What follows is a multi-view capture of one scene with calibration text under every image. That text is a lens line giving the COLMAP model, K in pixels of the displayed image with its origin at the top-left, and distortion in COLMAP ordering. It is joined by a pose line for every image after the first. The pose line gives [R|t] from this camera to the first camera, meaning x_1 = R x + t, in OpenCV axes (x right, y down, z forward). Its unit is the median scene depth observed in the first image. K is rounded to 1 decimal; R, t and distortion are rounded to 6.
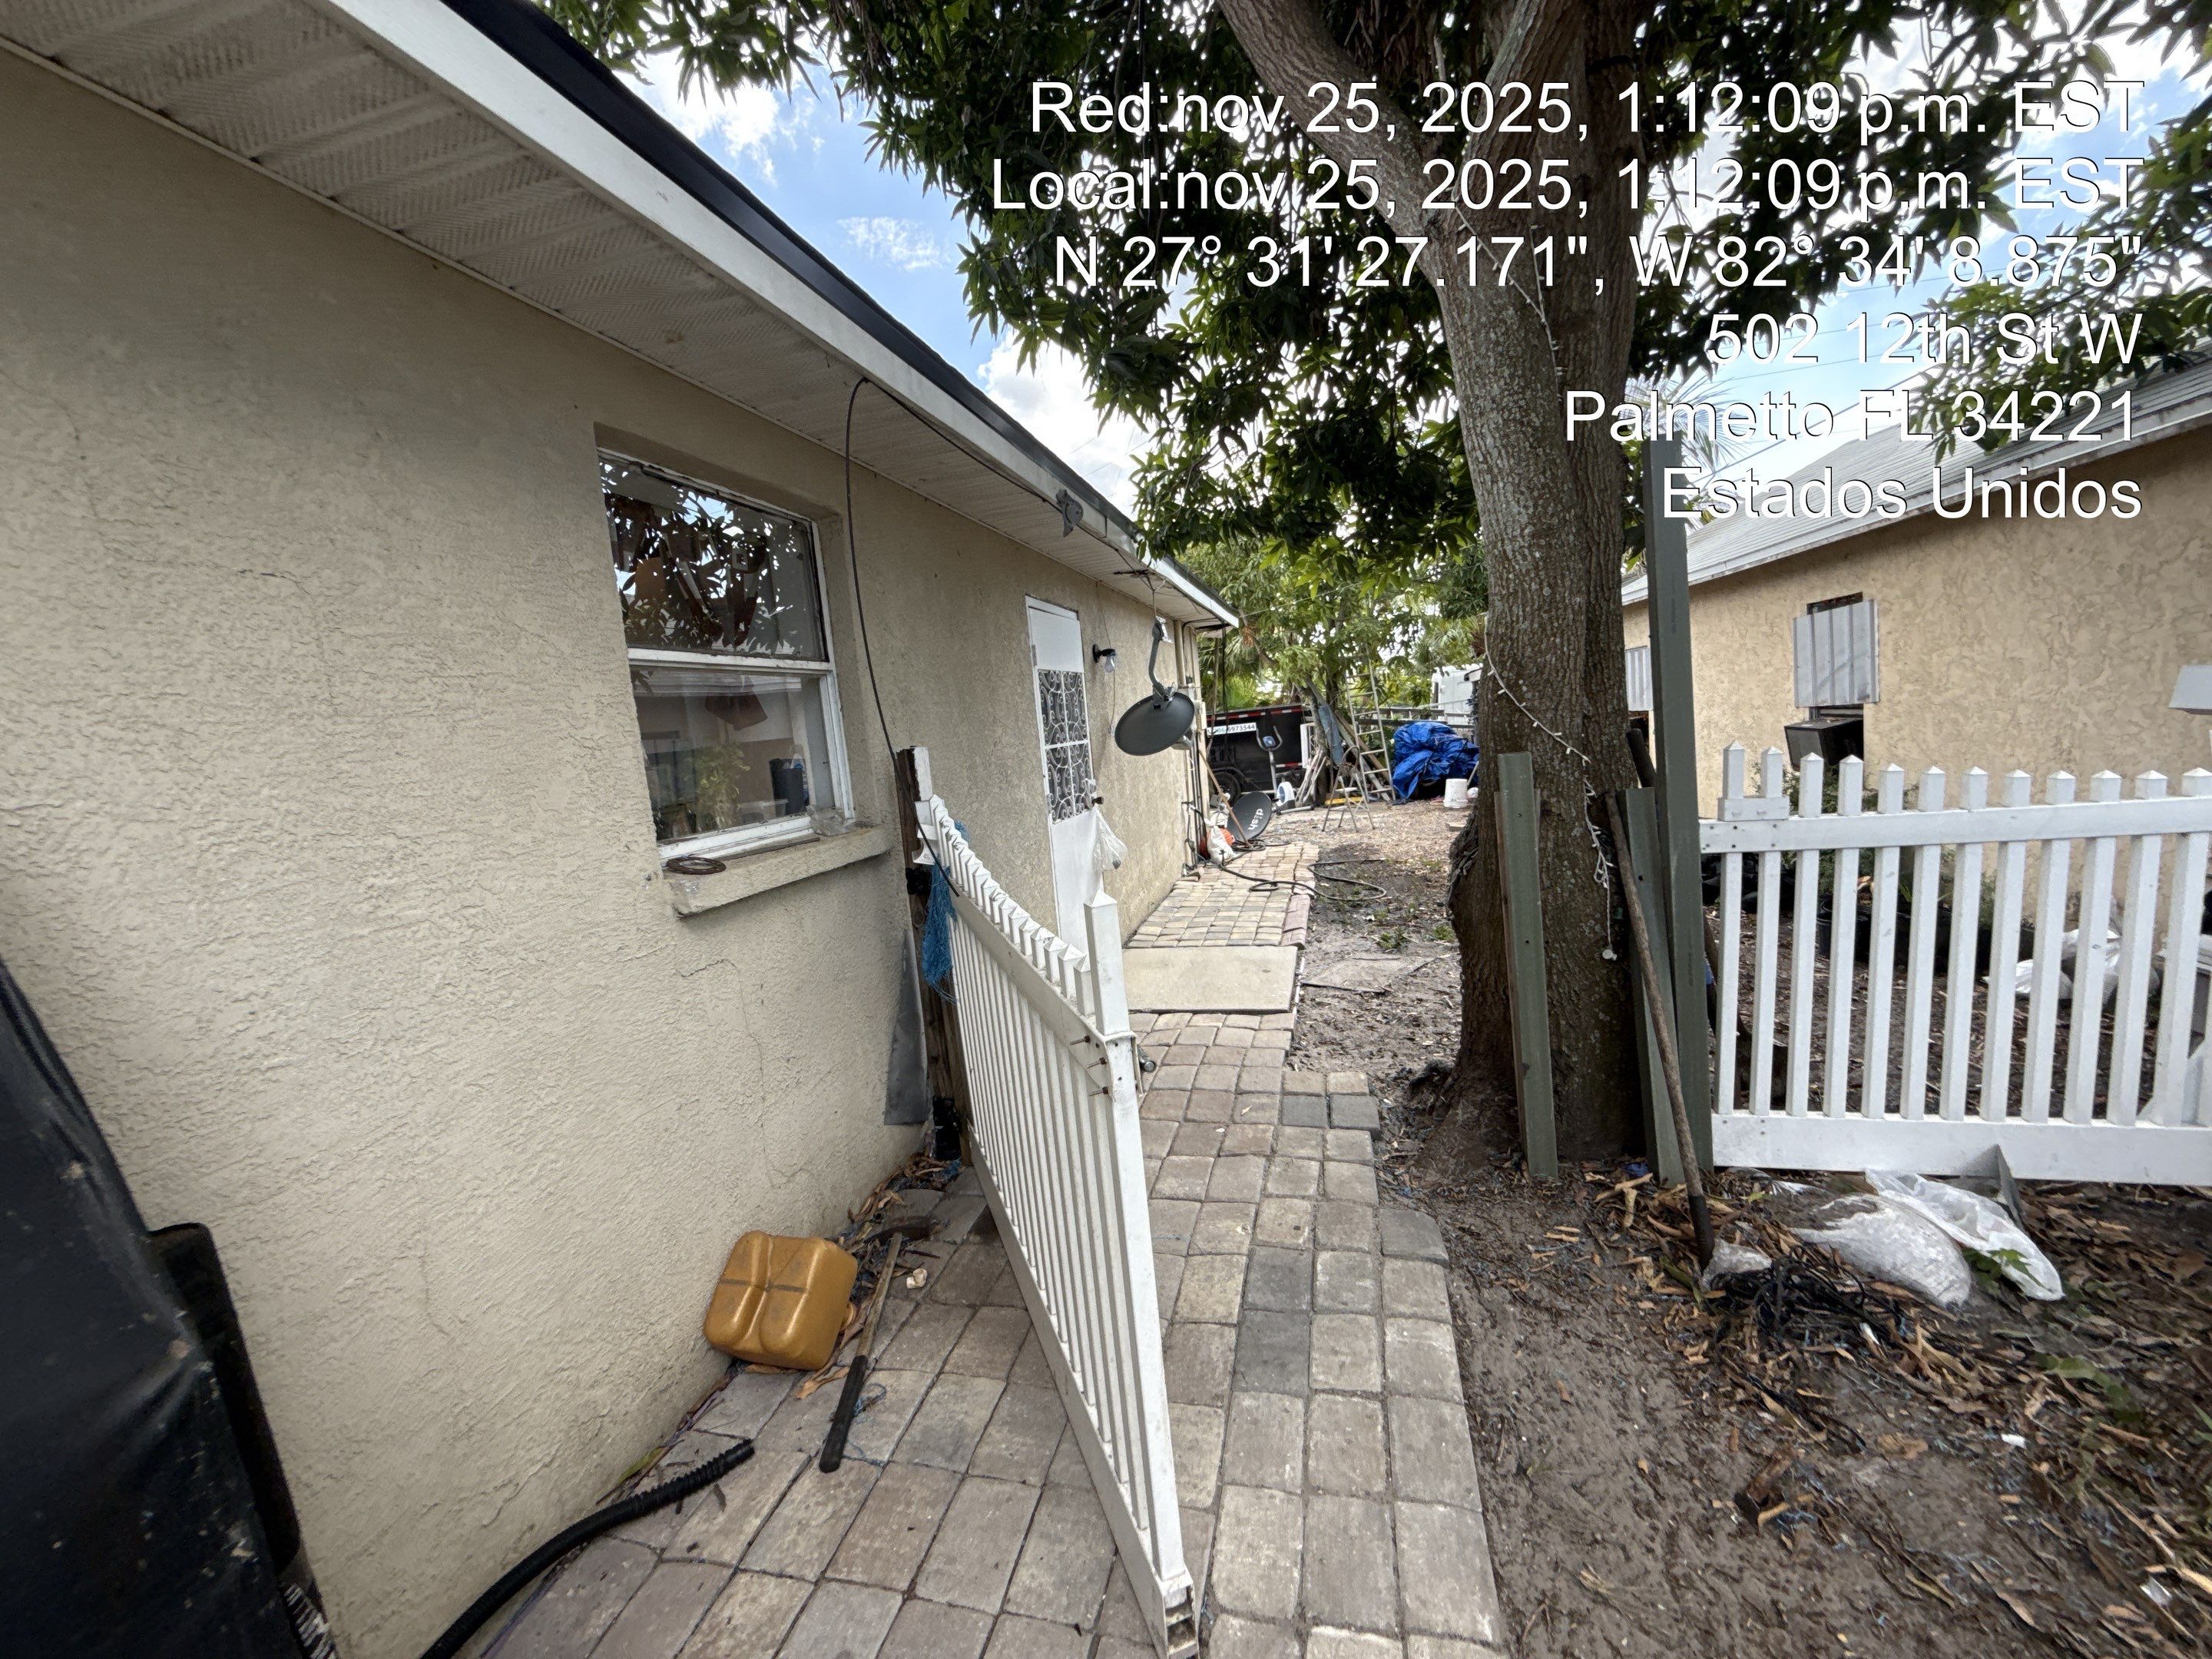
lens RADIAL K [[882.7, 0, 1104.2], [0, 882.7, 829.4], [0, 0, 1]] dist [-0.000216, -0.000438]
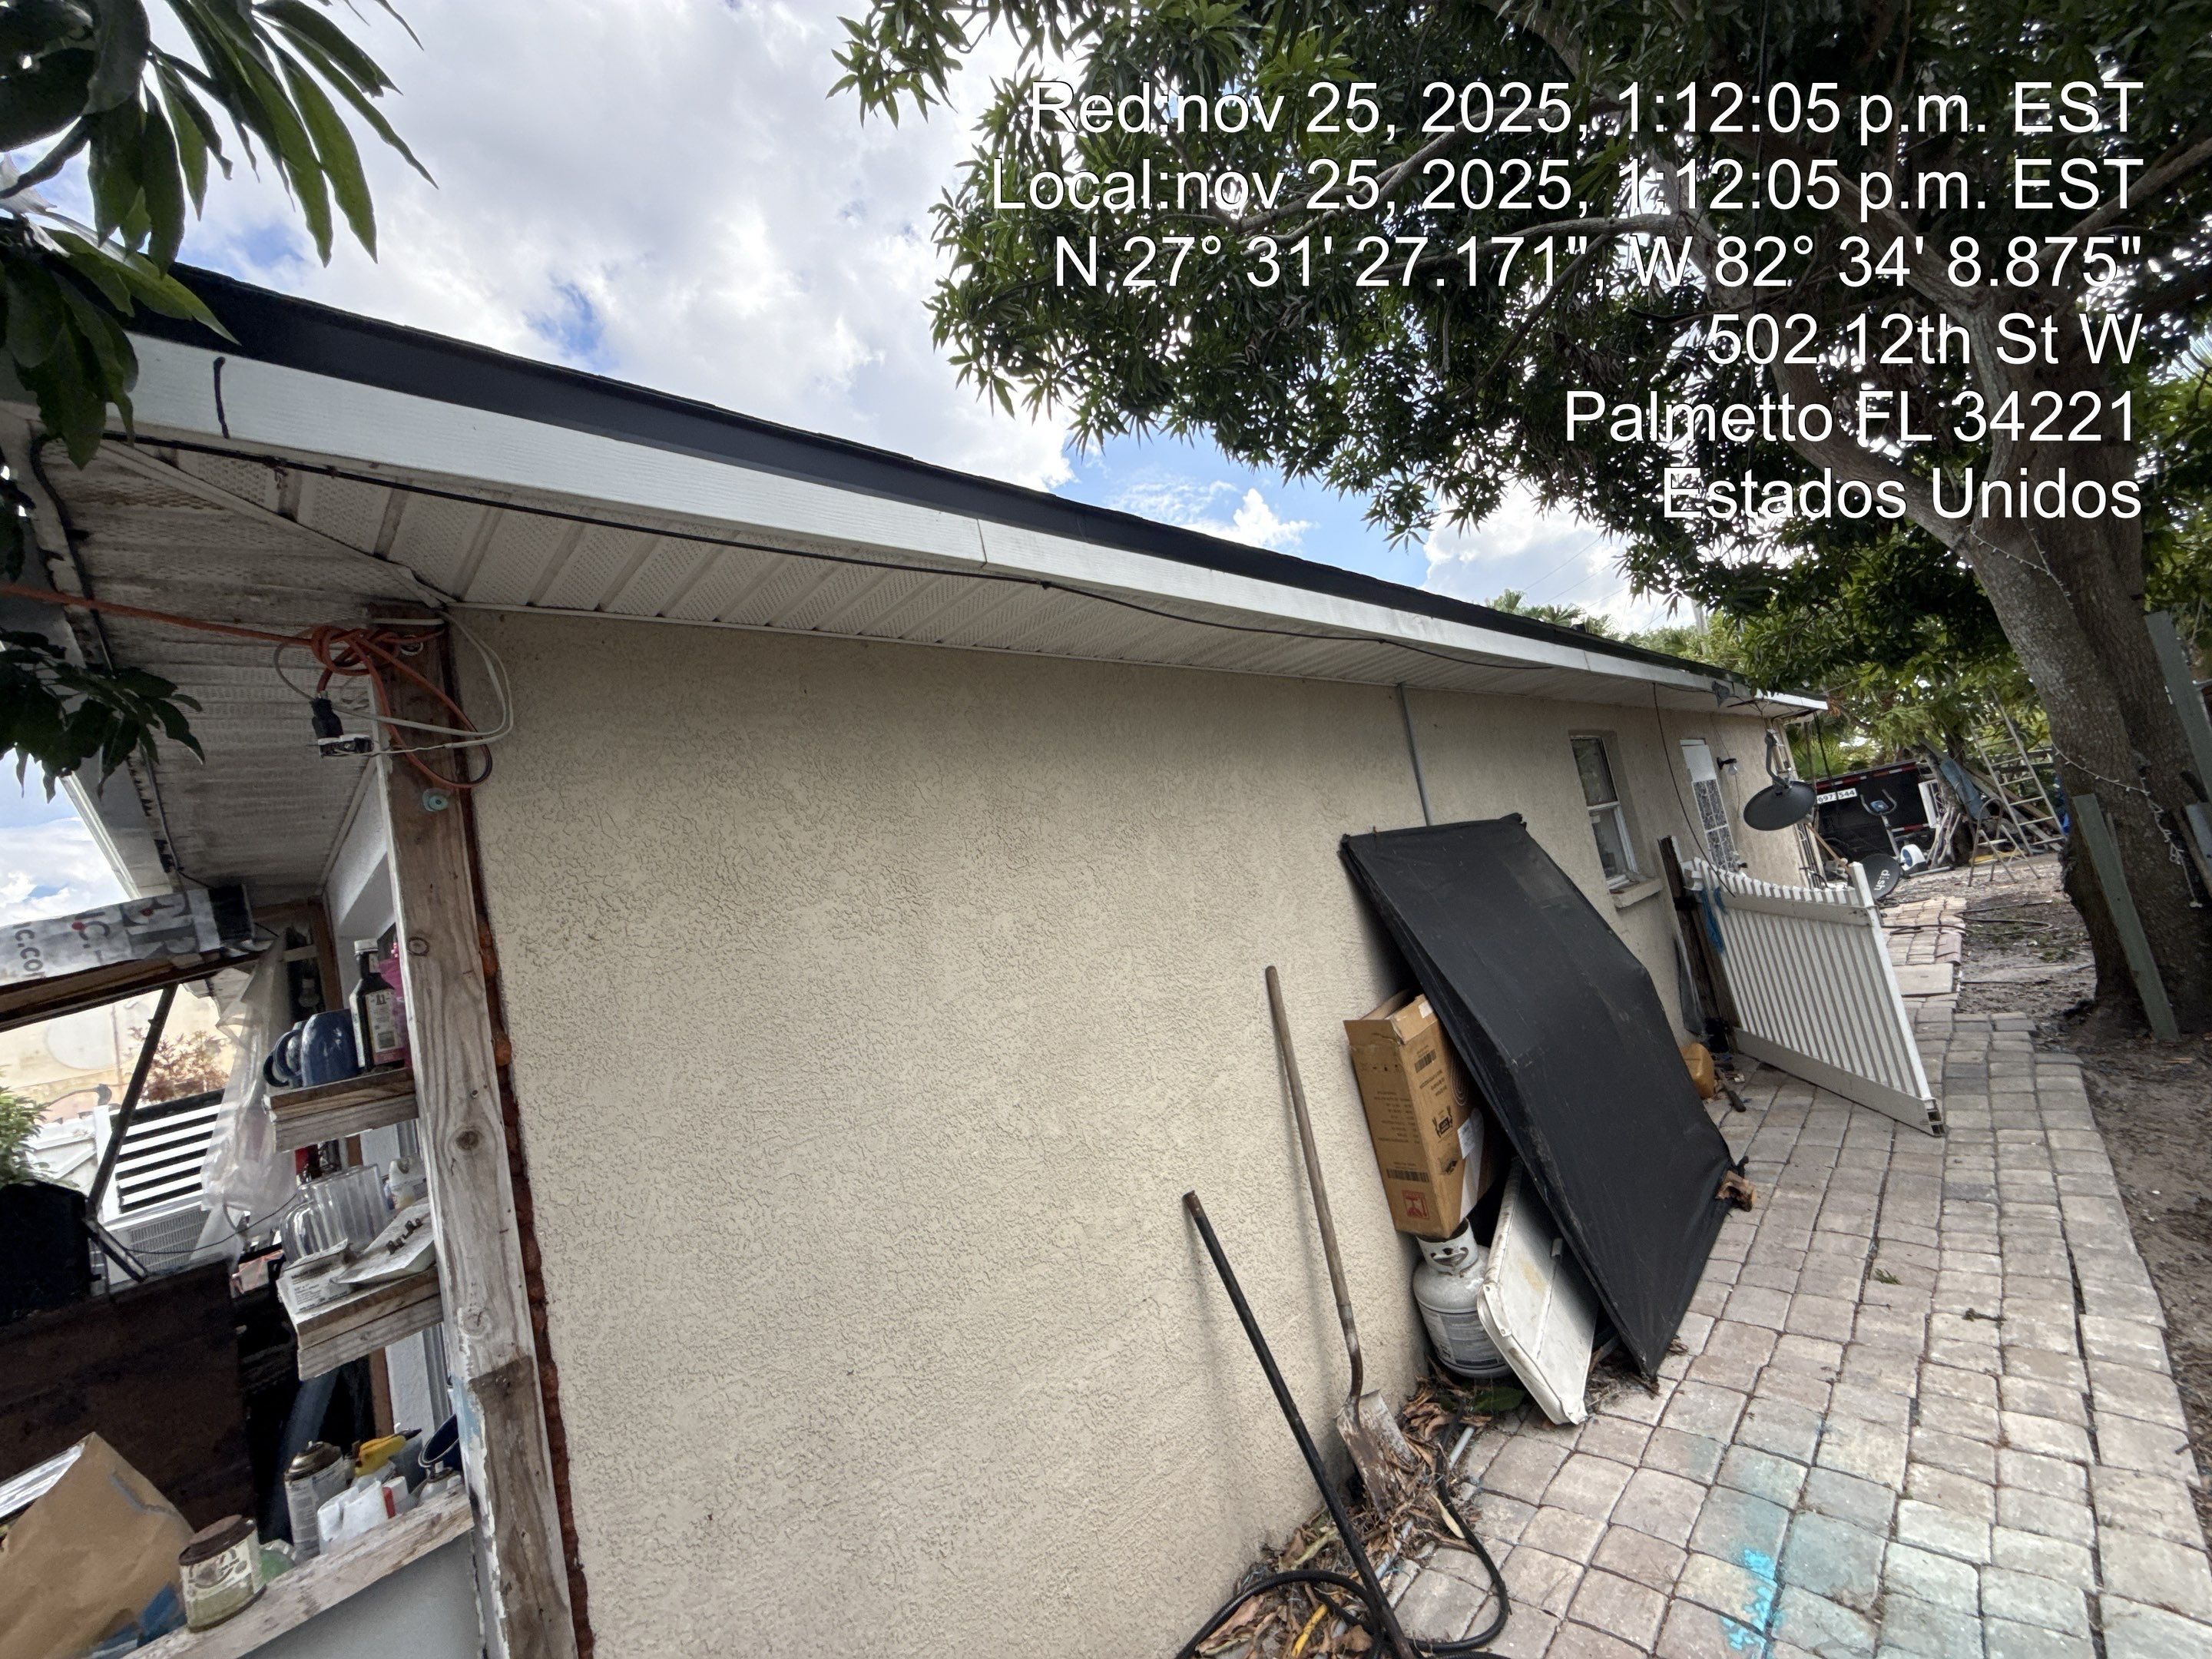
lens RADIAL K [[882.7, 0, 1109.4], [0, 882.7, 832.3], [0, 0, 1]] dist [-0.000216, -0.000438]
pose [[0.857159, -0.129113, -0.498606, -0.084979], [0.061247, 0.986753, -0.150227, 0.033332], [0.511397, 0.098230, 0.853712, -0.374043]]
